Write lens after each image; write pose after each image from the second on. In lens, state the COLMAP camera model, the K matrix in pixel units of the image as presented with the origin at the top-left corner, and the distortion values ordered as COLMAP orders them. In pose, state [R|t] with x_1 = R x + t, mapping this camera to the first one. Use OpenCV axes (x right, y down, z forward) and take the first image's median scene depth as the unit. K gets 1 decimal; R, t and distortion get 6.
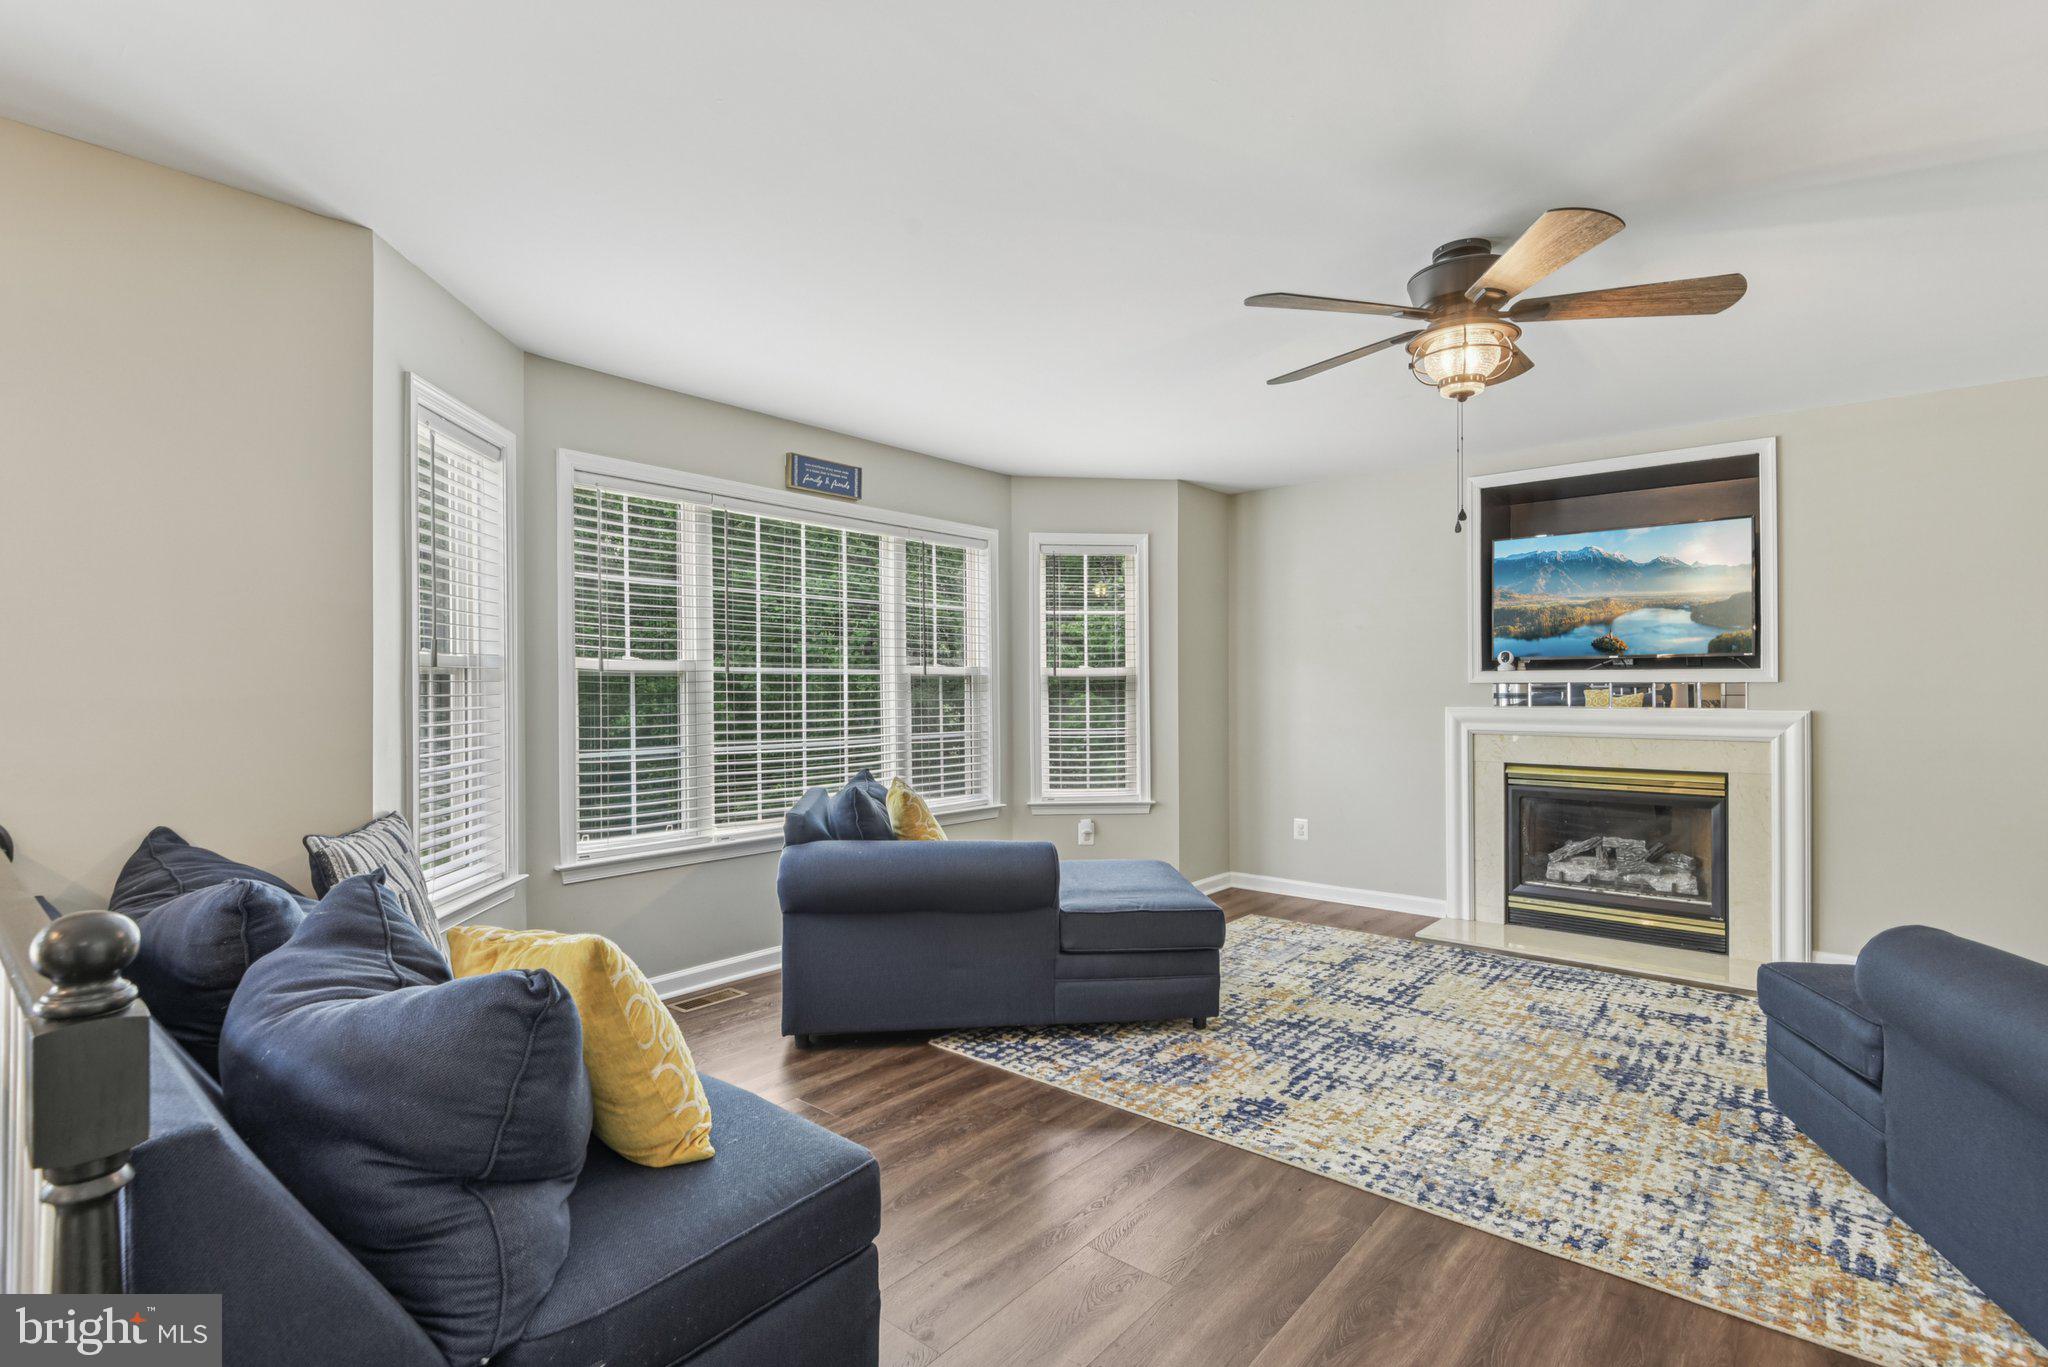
lens RADIAL K [[961.7, 0, 1028.9], [0, 961.7, 679.9], [0, 0, 1]] dist [0.006851, -0.009365]
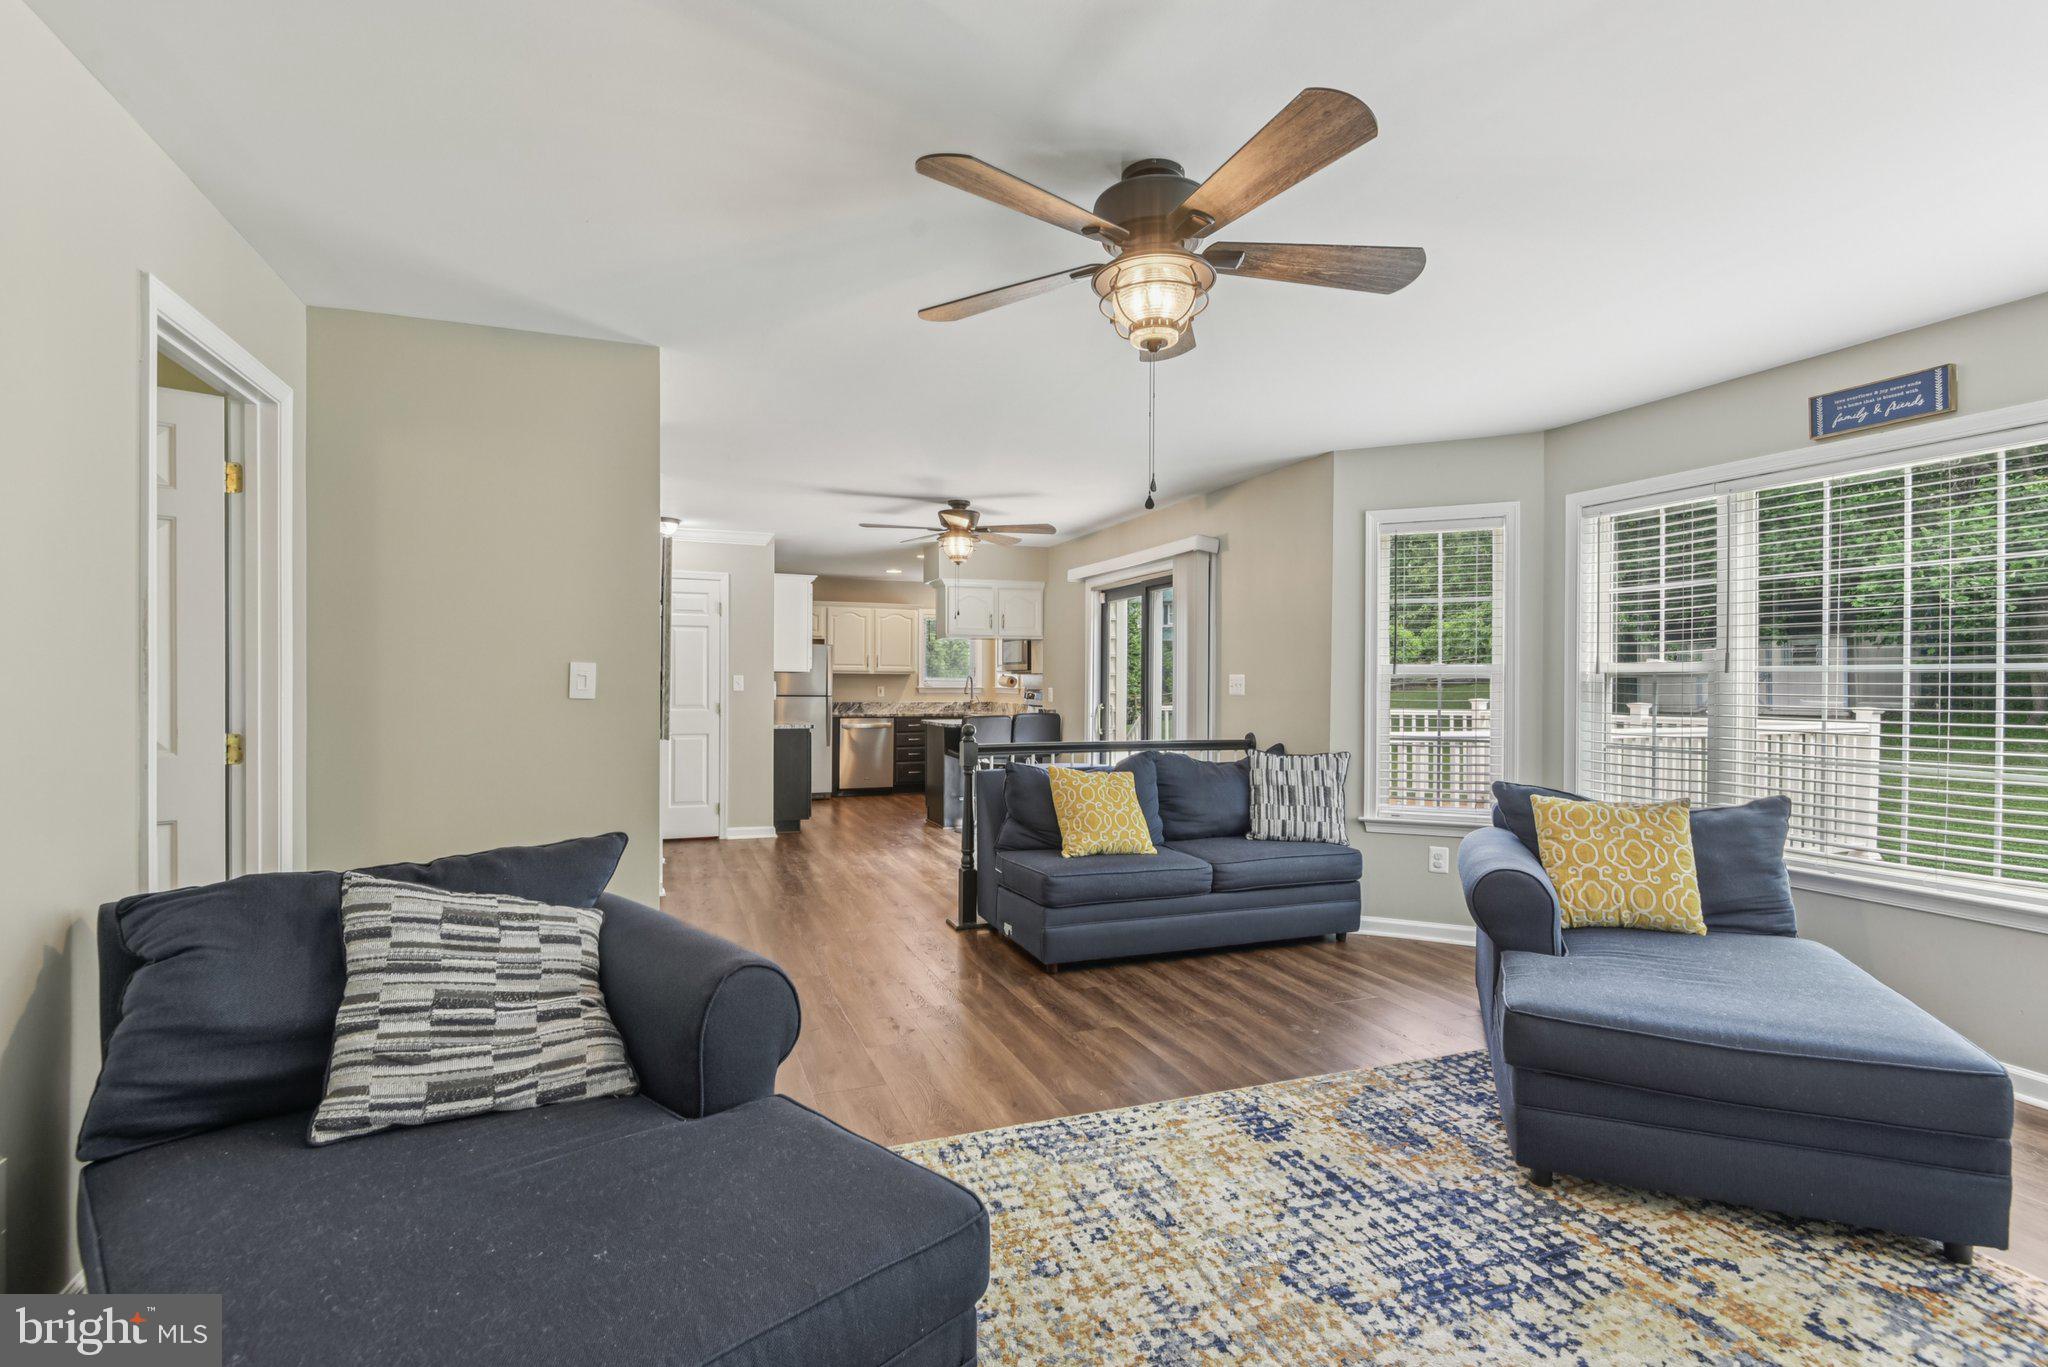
lens RADIAL K [[961.7, 0, 1016.5], [0, 961.7, 686.4], [0, 0, 1]] dist [0.000591, -0.005785]
pose [[-0.488969, 0.002847, -0.872296, 0.862957], [0.004078, 0.999991, 0.000978, 0.001343], [0.872292, -0.003079, -0.488976, 0.903858]]
